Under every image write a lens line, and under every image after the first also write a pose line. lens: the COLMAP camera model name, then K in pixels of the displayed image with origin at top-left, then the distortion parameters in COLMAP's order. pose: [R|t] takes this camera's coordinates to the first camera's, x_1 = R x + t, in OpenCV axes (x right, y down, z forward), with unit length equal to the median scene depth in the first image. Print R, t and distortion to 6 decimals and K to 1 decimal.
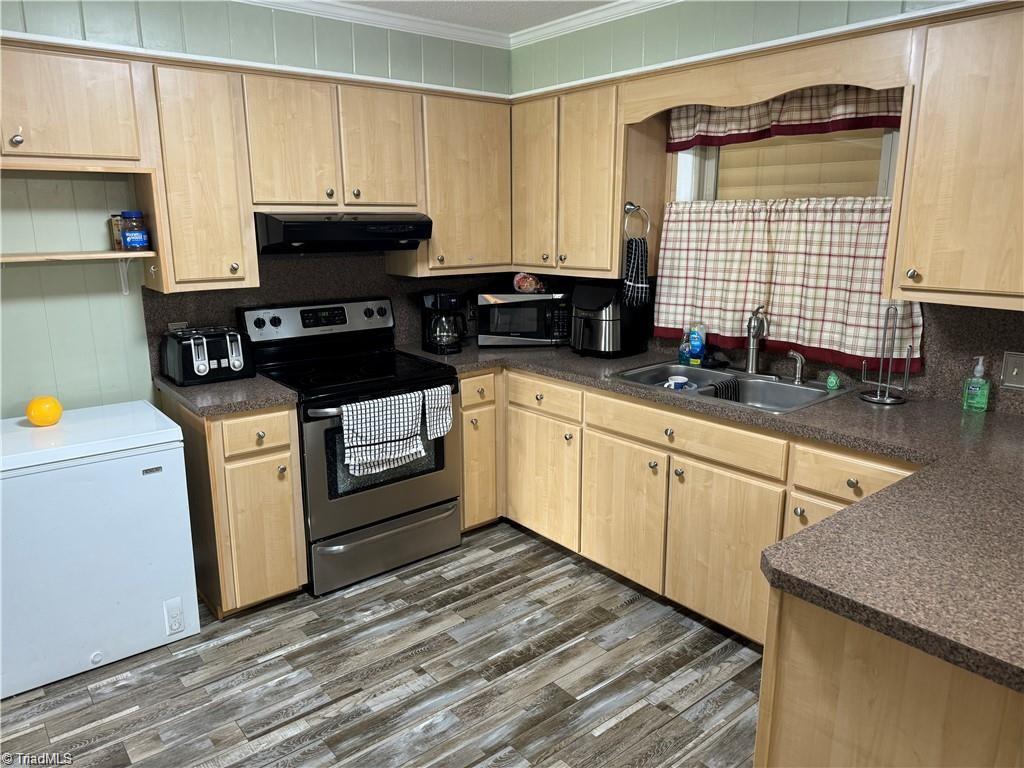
lens RADIAL K [[720.3, 0, 511.5], [0, 720.3, 383.8], [0, 0, 1]] dist [0.064252, -0.079975]
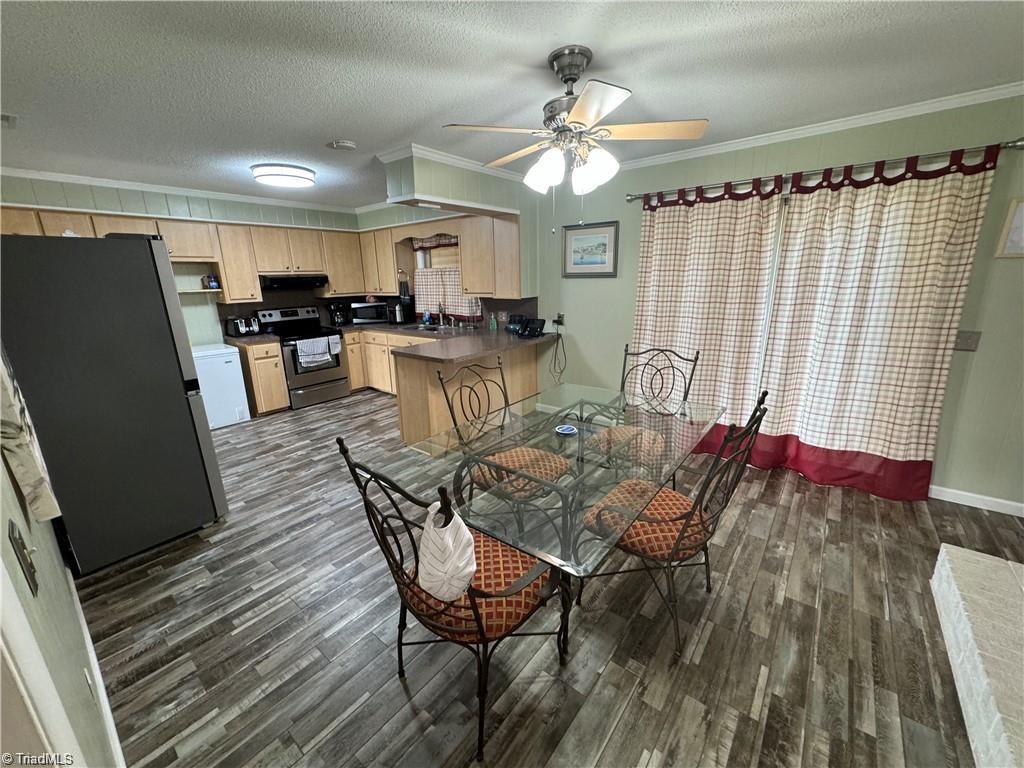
lens RADIAL K [[408.9, 0, 513.9], [0, 408.9, 387.2], [0, 0, 1]] dist [-0.002963, 0.001173]
pose [[0.978204, -0.070075, 0.195463, 0.281078], [0.063491, 0.997190, 0.039754, 0.202740], [-0.197700, -0.026478, 0.979905, -0.775561]]
